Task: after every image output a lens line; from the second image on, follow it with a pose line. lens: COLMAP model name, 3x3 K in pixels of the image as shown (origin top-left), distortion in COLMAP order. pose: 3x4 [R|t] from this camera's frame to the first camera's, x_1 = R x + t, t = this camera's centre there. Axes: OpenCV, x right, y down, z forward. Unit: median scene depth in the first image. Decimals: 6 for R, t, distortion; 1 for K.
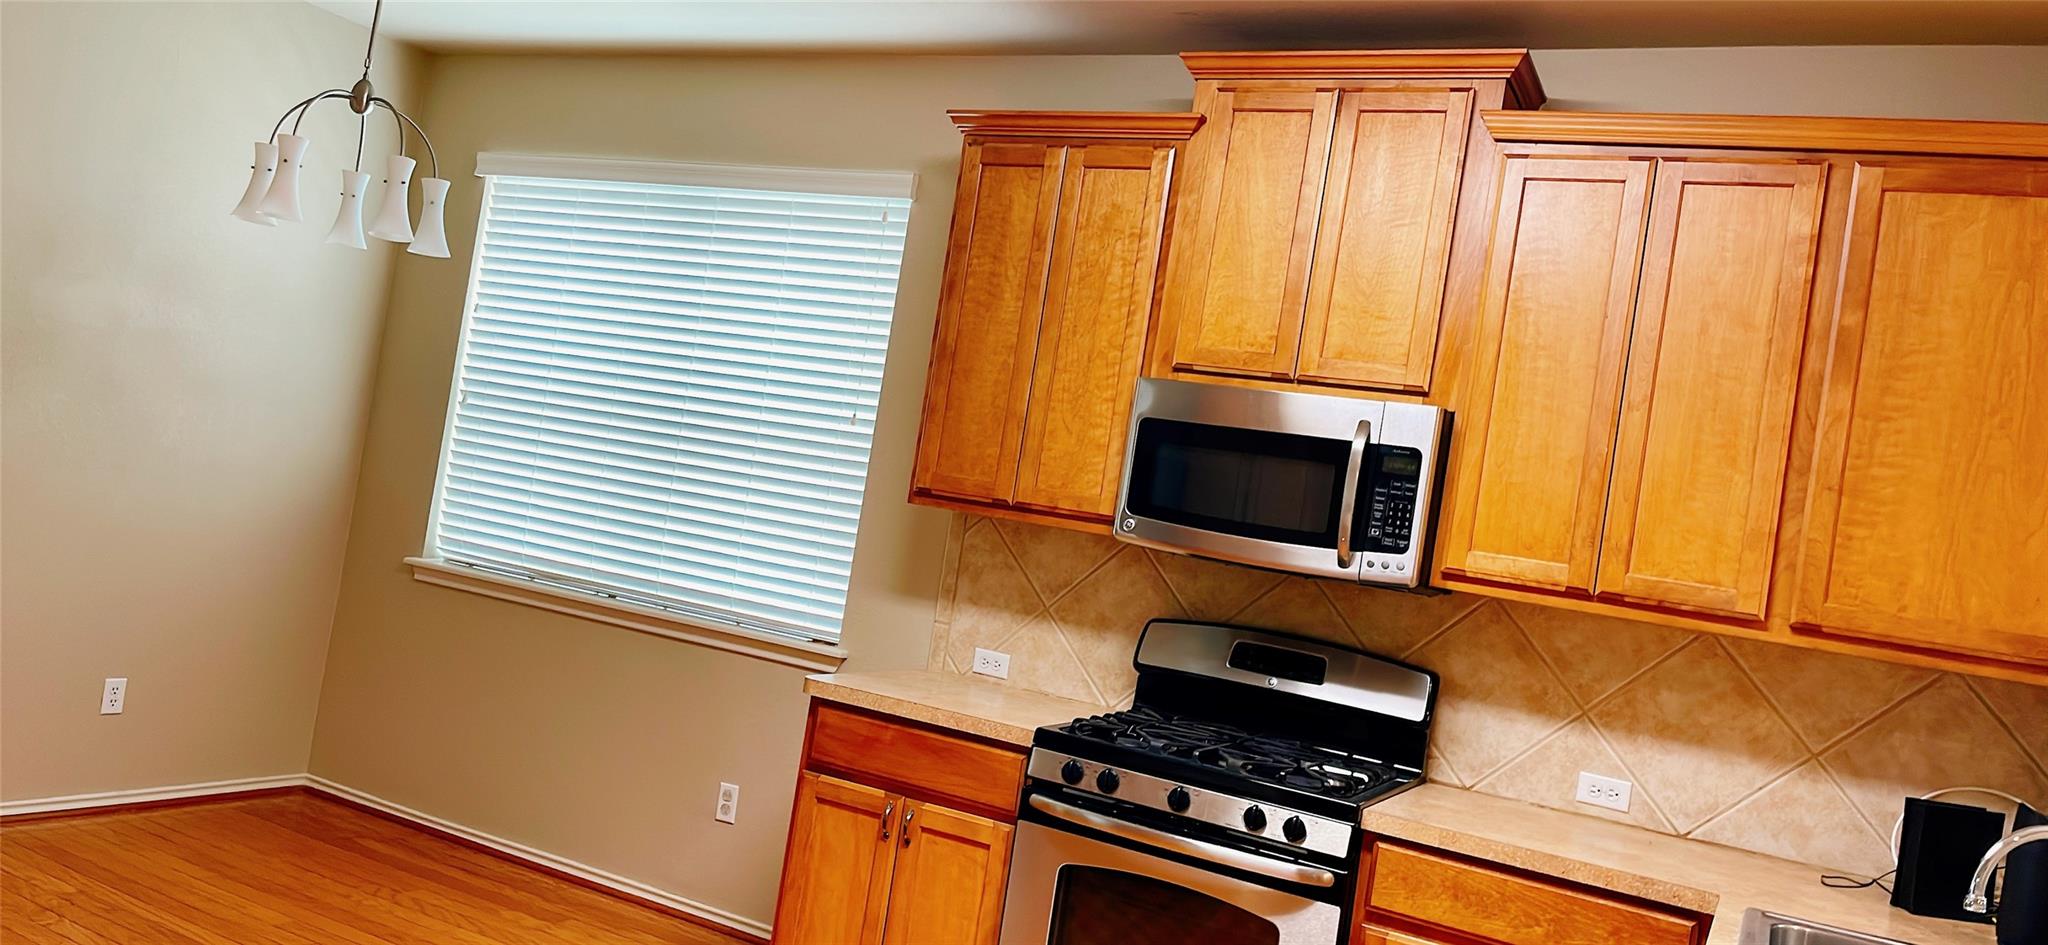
lens RADIAL K [[1478.7, 0, 1033.1], [0, 1478.7, 462.1], [0, 0, 1]] dist [0.079560, -0.113770]
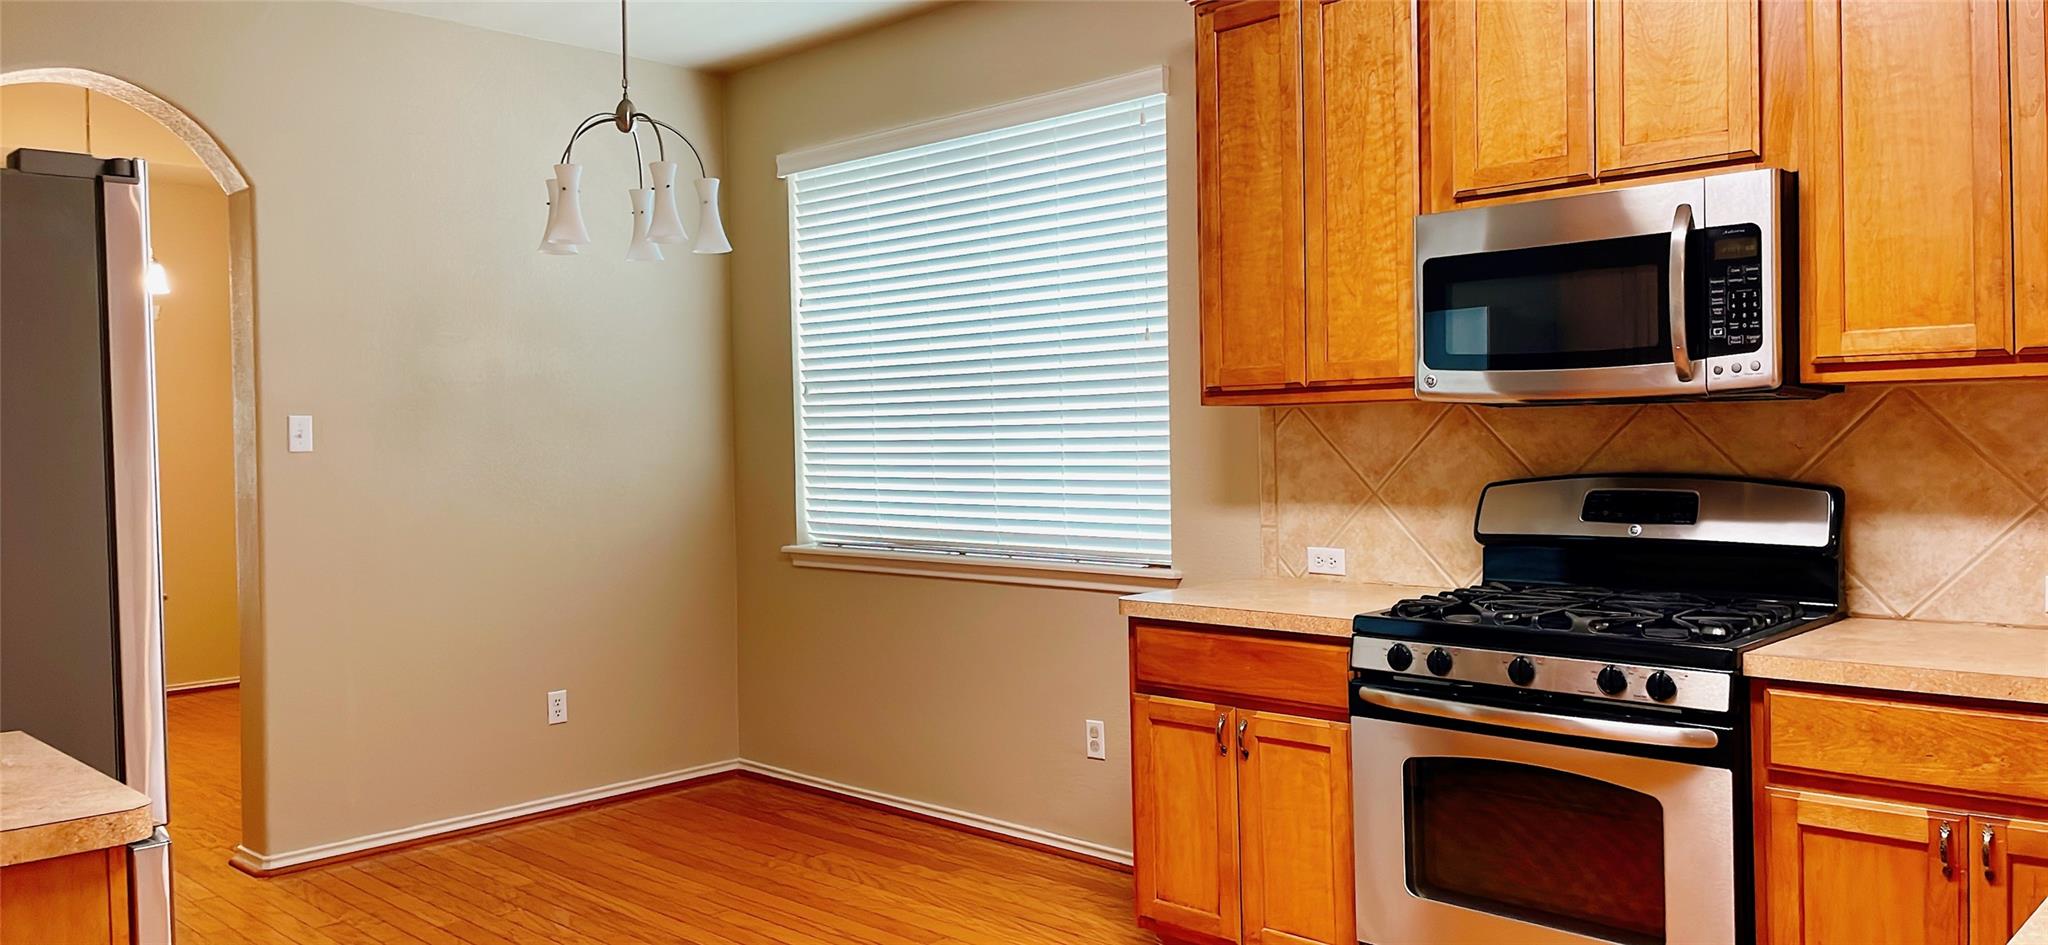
lens RADIAL K [[1478.7, 0, 1027.0], [0, 1478.7, 452.7], [0, 0, 1]] dist [0.079560, -0.113770]
pose [[0.942868, -0.168353, -0.287503, 0.080037], [0.175785, 0.984429, 0.000034, 0.039123], [0.283020, -0.050571, 0.957780, 0.061430]]
